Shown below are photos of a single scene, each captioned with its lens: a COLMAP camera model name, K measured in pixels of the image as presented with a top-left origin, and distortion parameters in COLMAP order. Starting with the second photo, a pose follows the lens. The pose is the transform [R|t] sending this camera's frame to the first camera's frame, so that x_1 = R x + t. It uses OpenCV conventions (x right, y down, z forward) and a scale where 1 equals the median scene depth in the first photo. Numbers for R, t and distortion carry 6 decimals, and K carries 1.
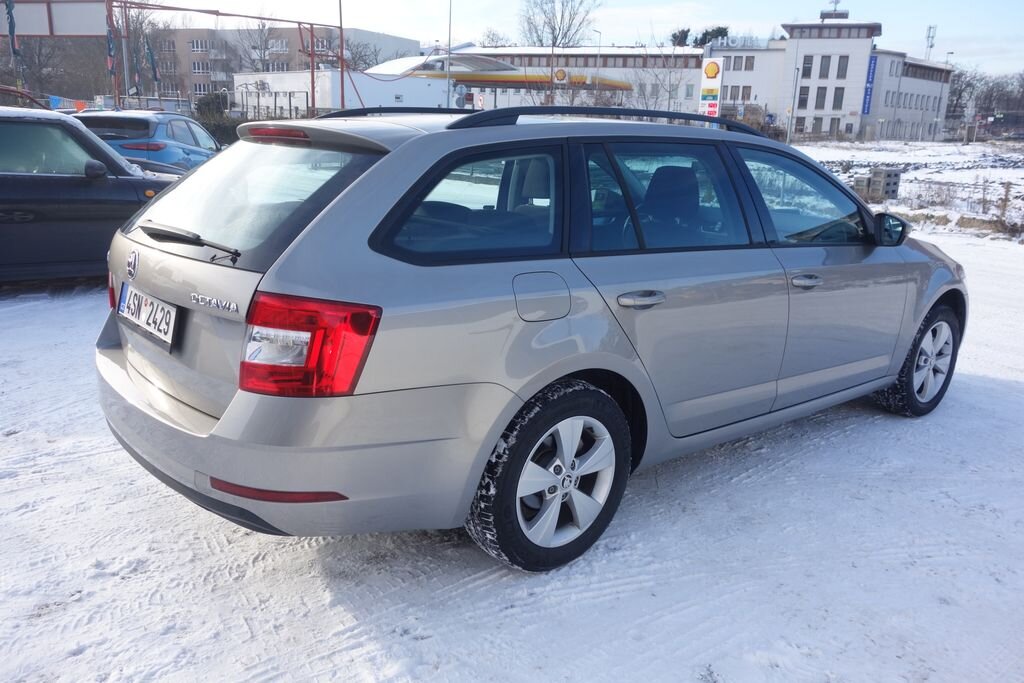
lens RADIAL K [[807.4, 0, 512.0], [0, 807.4, 341.5], [0, 0, 1]] dist [0.005287, -0.005407]
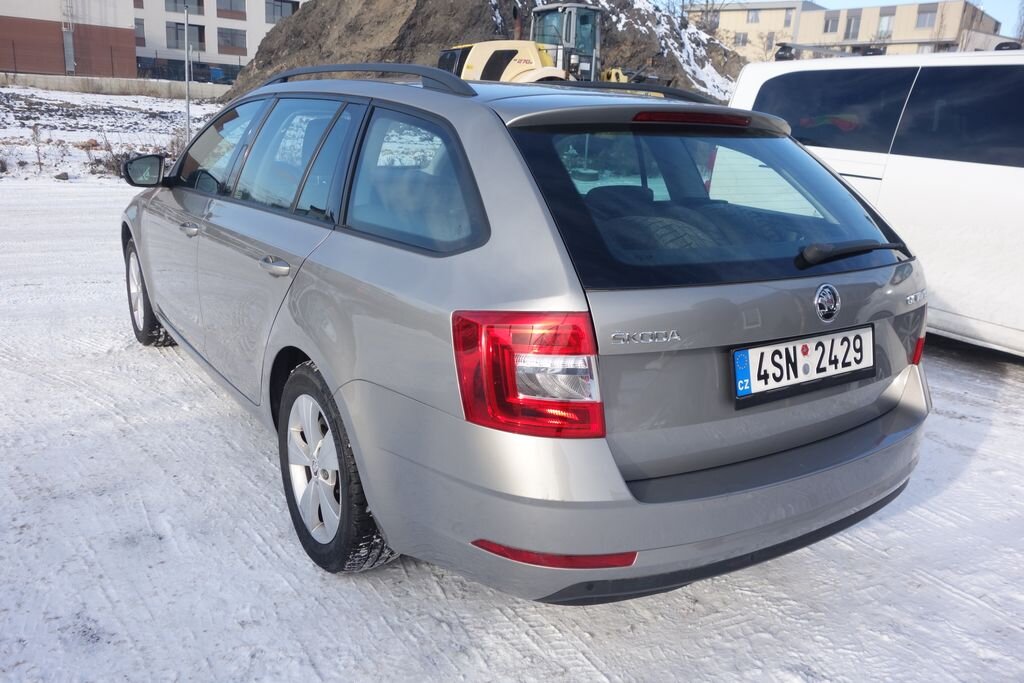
lens RADIAL K [[809.1, 0, 512.0], [0, 809.1, 341.5], [0, 0, 1]] dist [-0.003242, -0.003394]
pose [[0.107504, -0.295897, 0.949151, -0.040909], [0.201041, 0.941432, 0.270720, -0.010827], [-0.973666, 0.161715, 0.160695, 0.038758]]
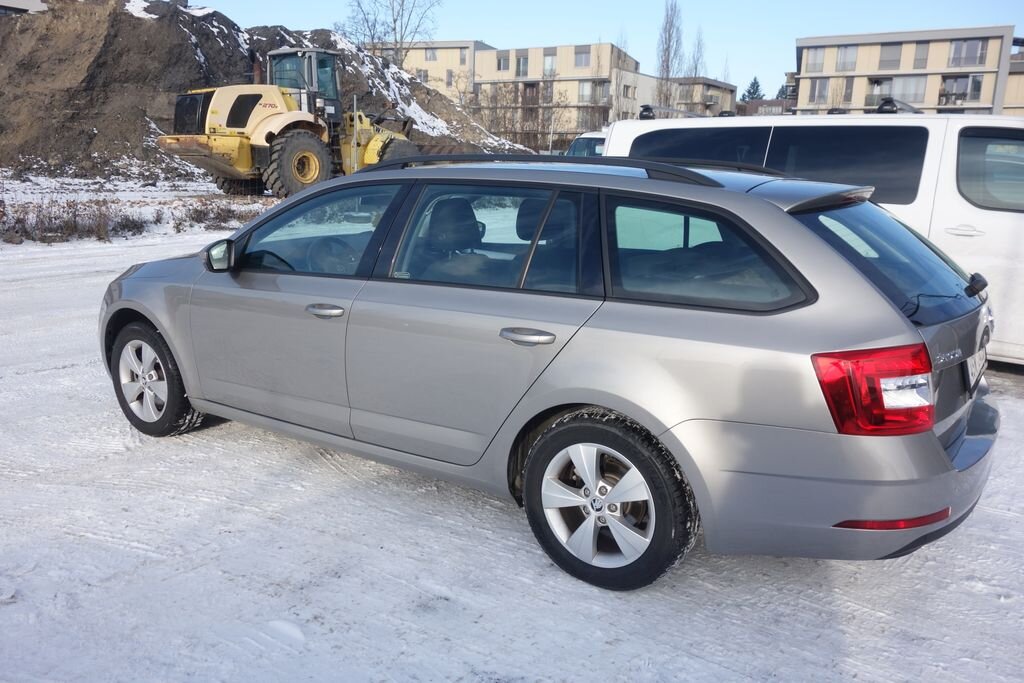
lens RADIAL K [[807.4, 0, 512.0], [0, 807.4, 341.5], [0, 0, 1]] dist [0.005287, -0.005407]
pose [[-0.265968, -0.250005, 0.930999, -0.044584], [0.211591, 0.927092, 0.309403, -0.018391], [-0.940474, 0.279282, -0.193678, 0.061337]]
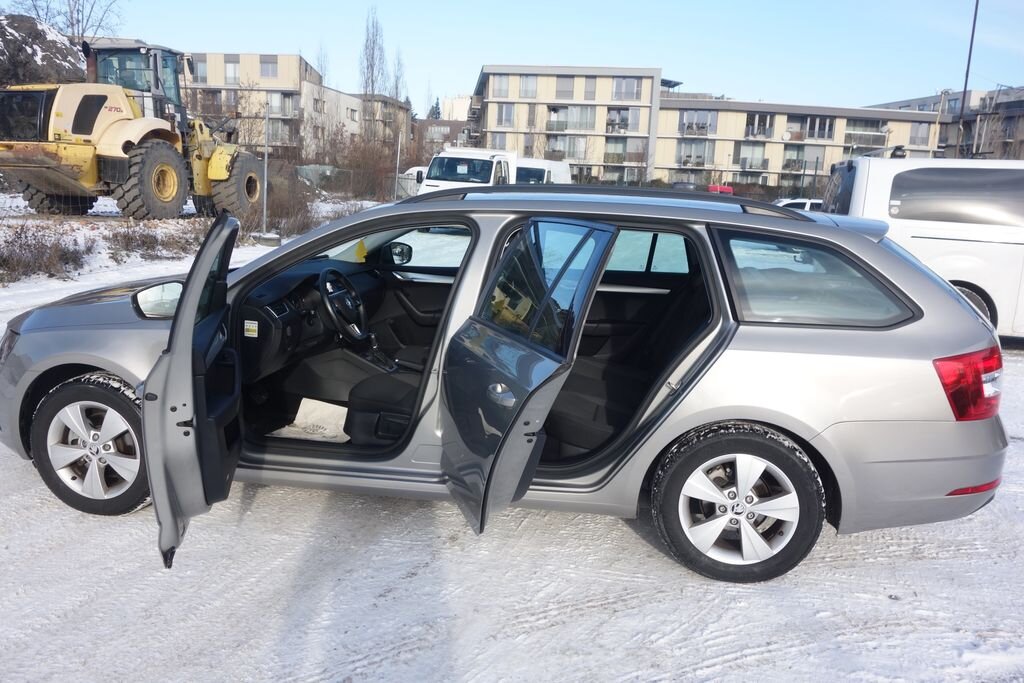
lens RADIAL K [[807.4, 0, 512.0], [0, 807.4, 341.5], [0, 0, 1]] dist [0.005287, -0.005407]
pose [[-0.632637, -0.204999, 0.746824, -0.006401], [0.133813, 0.920892, 0.366132, -0.033158], [-0.762801, 0.331563, -0.555159, 0.125525]]
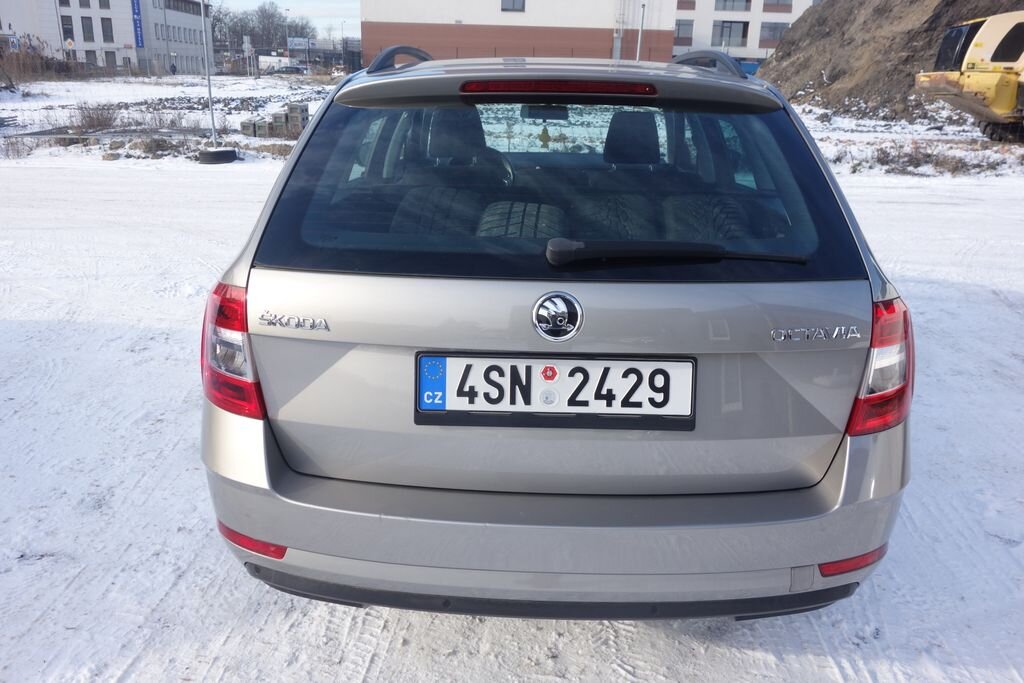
lens RADIAL K [[809.1, 0, 512.0], [0, 809.1, 341.5], [0, 0, 1]] dist [-0.003242, -0.003394]
pose [[0.668272, -0.242699, 0.703214, -0.030266], [0.189224, 0.969650, 0.154831, -0.005798], [-0.719449, 0.029596, 0.693915, 0.020097]]
